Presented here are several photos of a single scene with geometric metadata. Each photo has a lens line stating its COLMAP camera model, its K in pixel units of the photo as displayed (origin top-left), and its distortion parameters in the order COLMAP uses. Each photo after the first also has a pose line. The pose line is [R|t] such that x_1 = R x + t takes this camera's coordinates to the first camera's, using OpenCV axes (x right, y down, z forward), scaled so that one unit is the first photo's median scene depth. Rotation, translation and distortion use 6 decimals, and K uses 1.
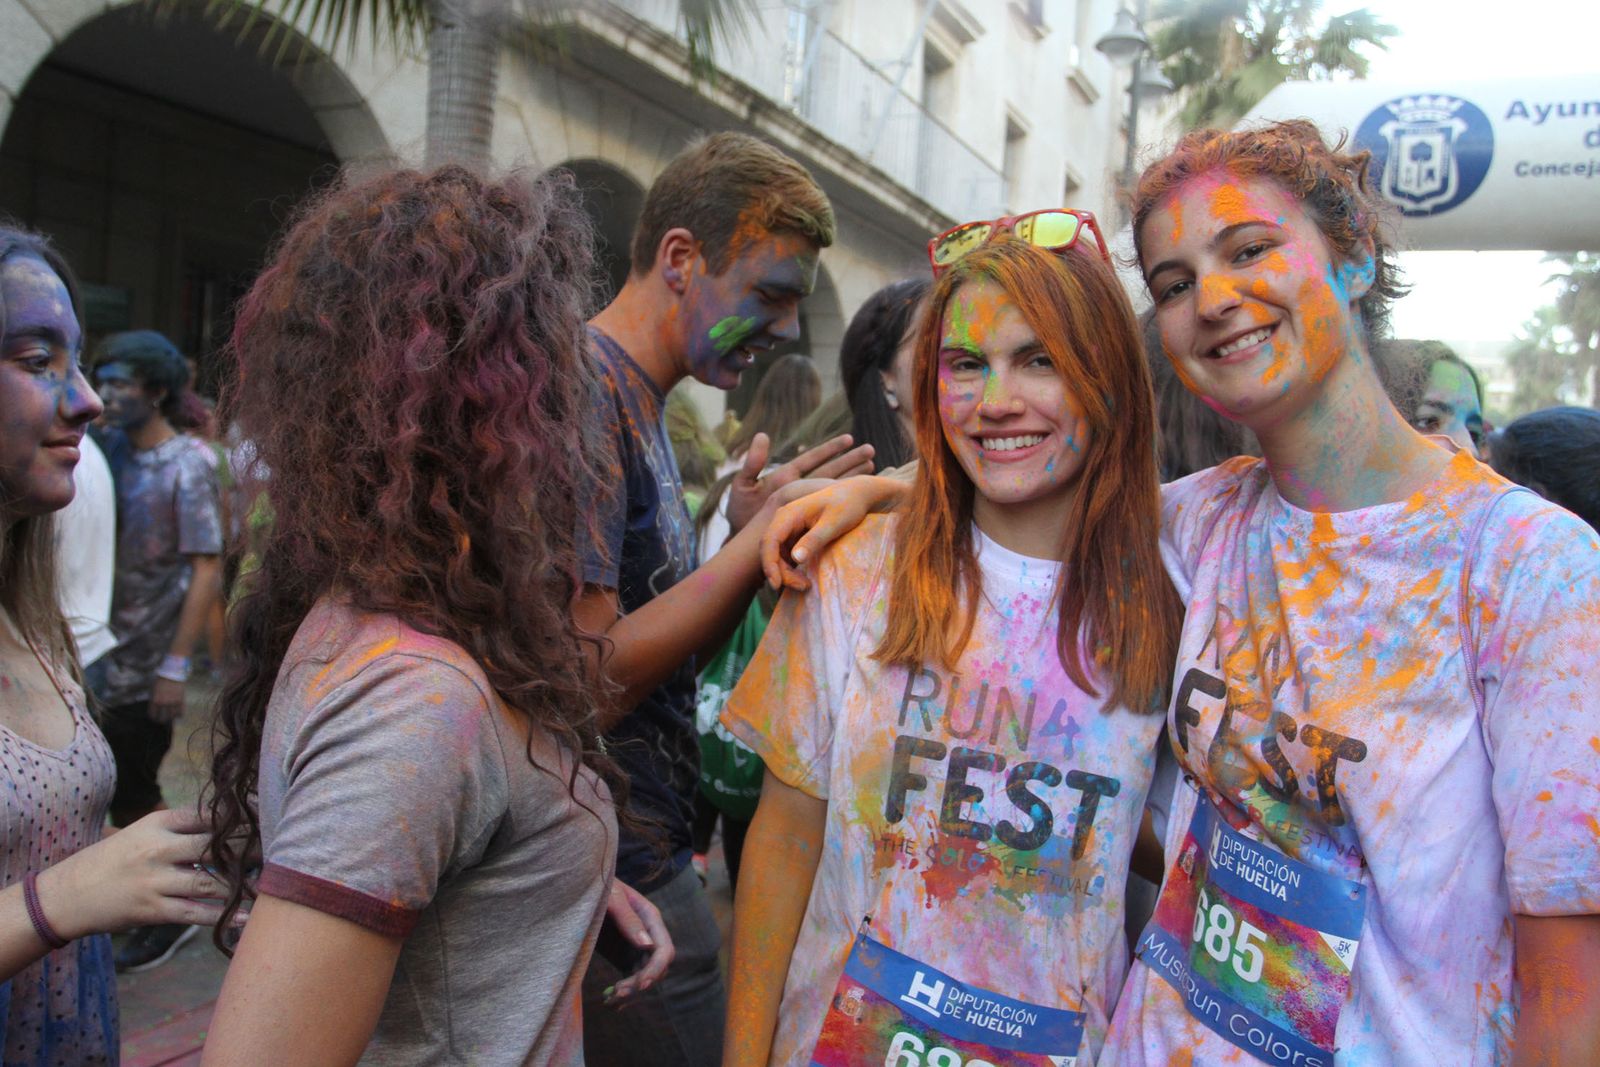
lens RADIAL K [[1254.1, 0, 796.4], [0, 1254.1, 536.4], [0, 0, 1]] dist [-0.089253, 0.053704]
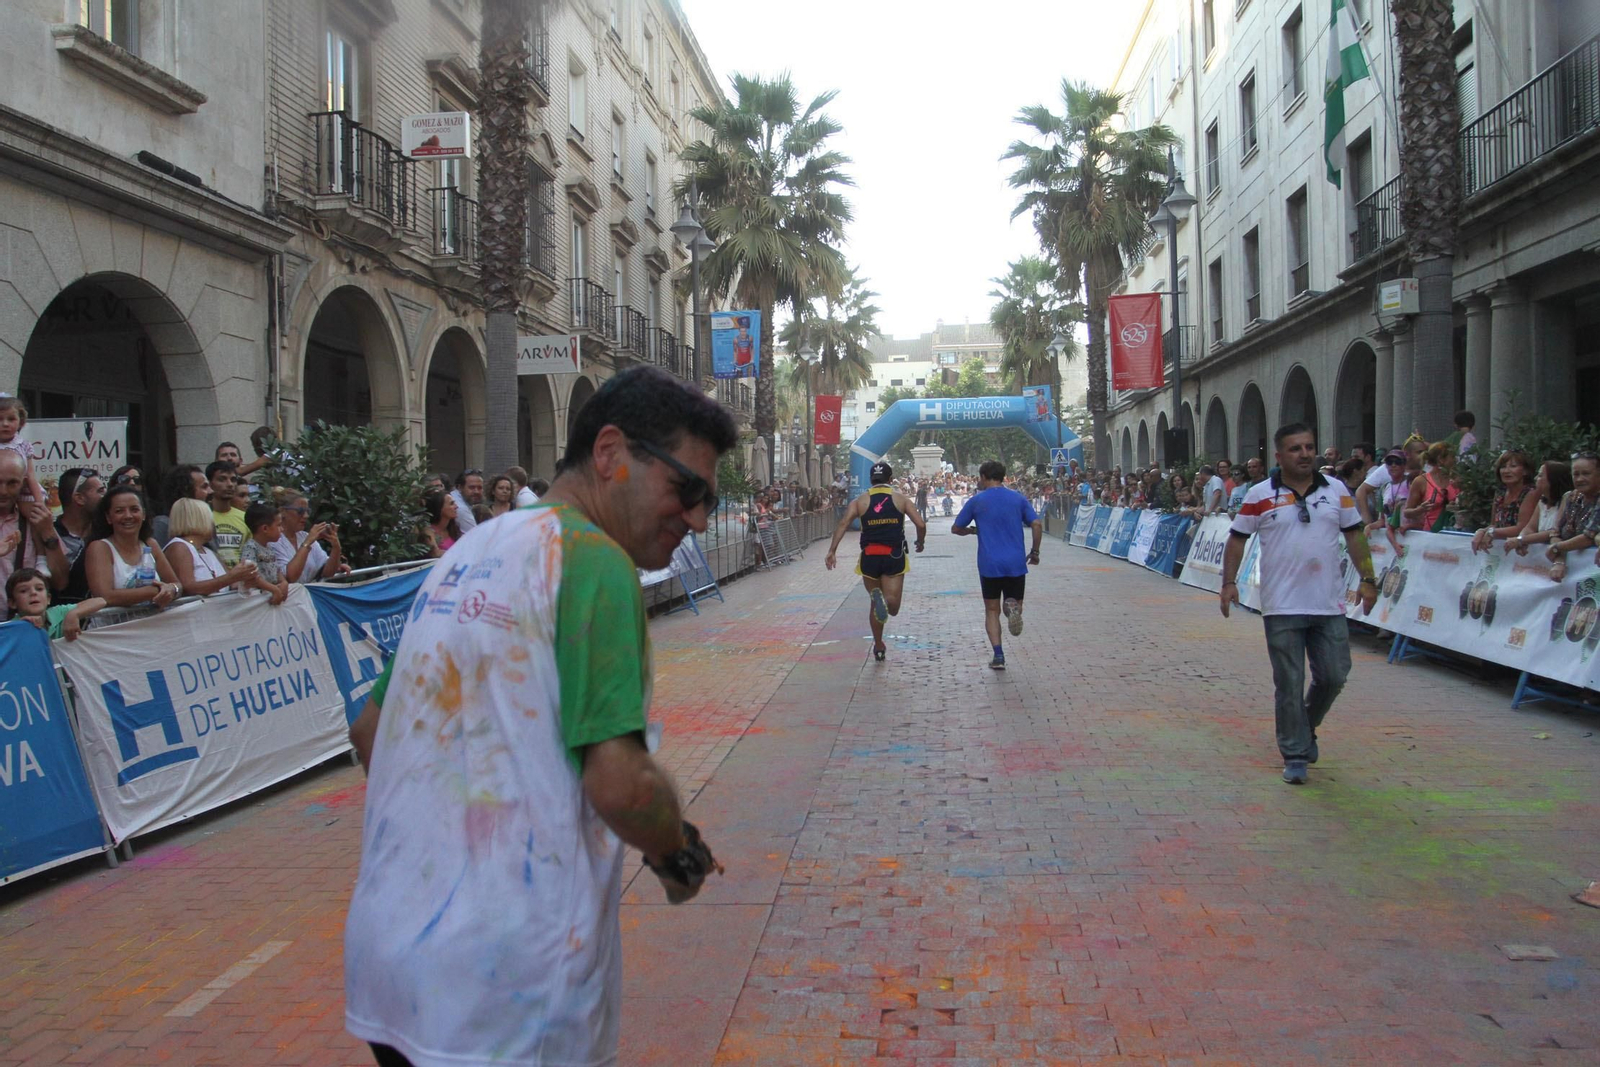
lens RADIAL K [[1254.1, 0, 796.4], [0, 1254.1, 536.4], [0, 0, 1]] dist [-0.089253, 0.053704]
pose [[0.931502, -0.109936, 0.346725, 0.219334], [0.124037, 0.992102, -0.018668, -0.003934], [-0.341935, 0.060396, 0.937781, 0.382744]]
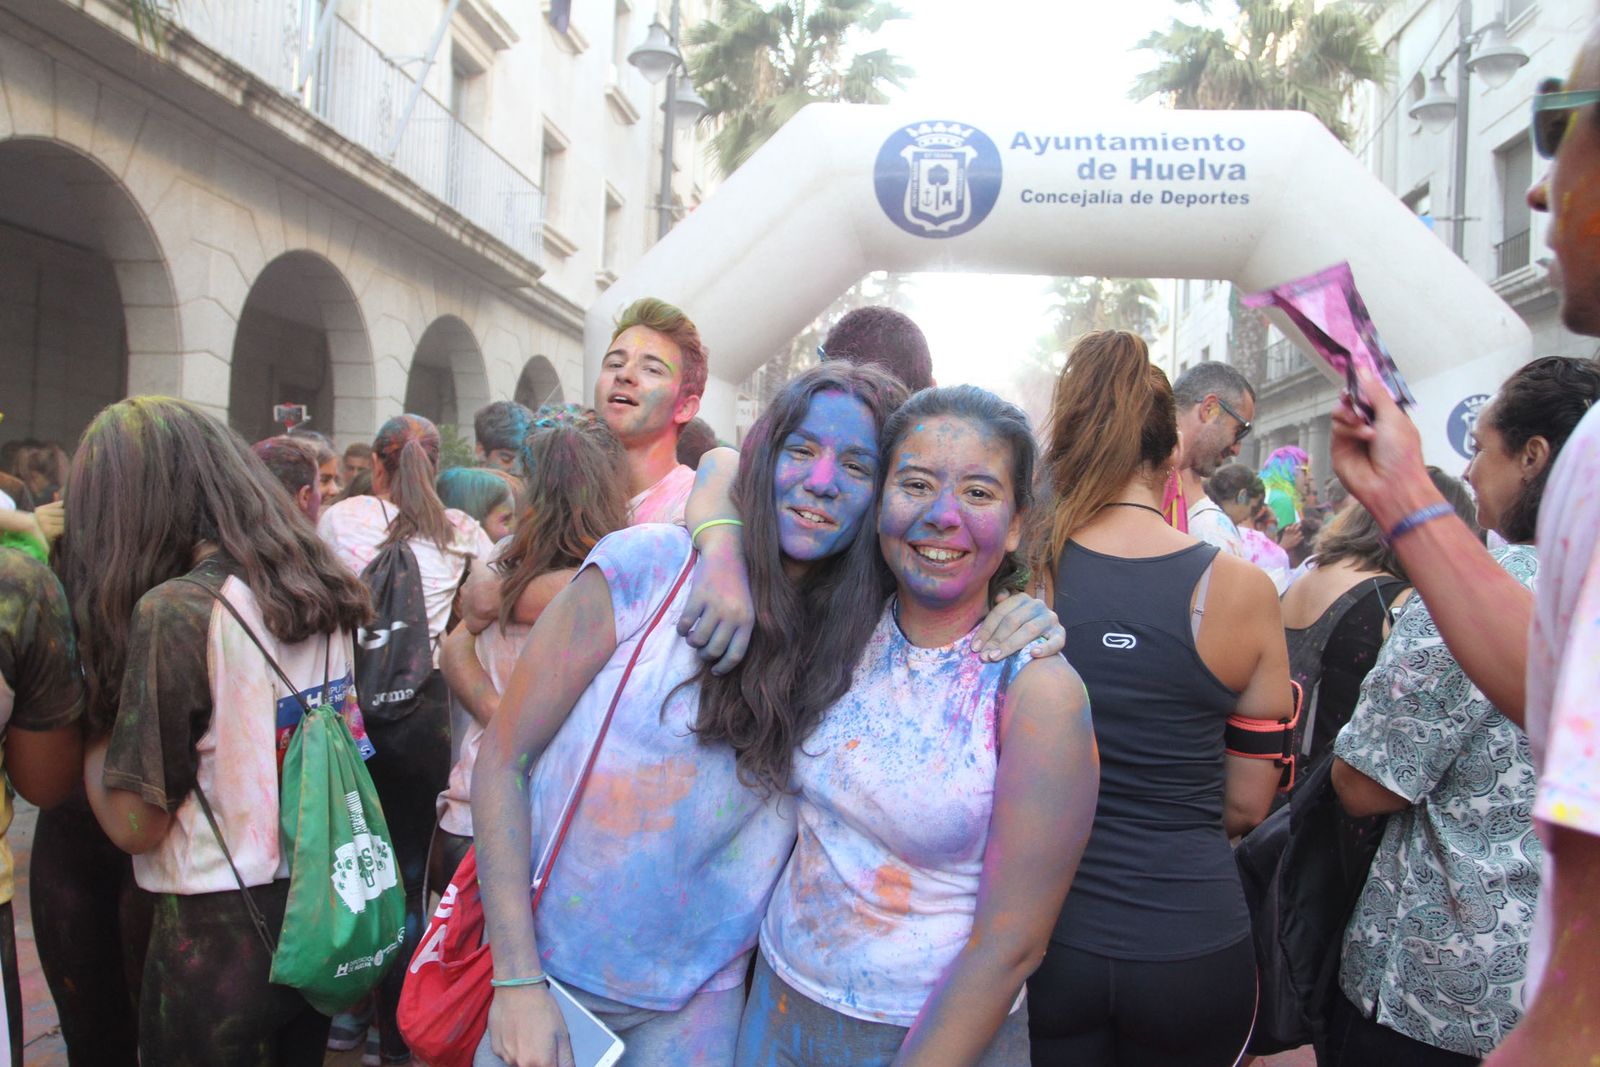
lens RADIAL K [[1254.1, 0, 796.4], [0, 1254.1, 536.4], [0, 0, 1]] dist [-0.089253, 0.053704]
pose [[0.939589, -0.034346, 0.340578, 0.020183], [0.040719, 0.999104, -0.011579, -0.001434], [-0.339875, 0.024747, 0.940145, 0.040562]]
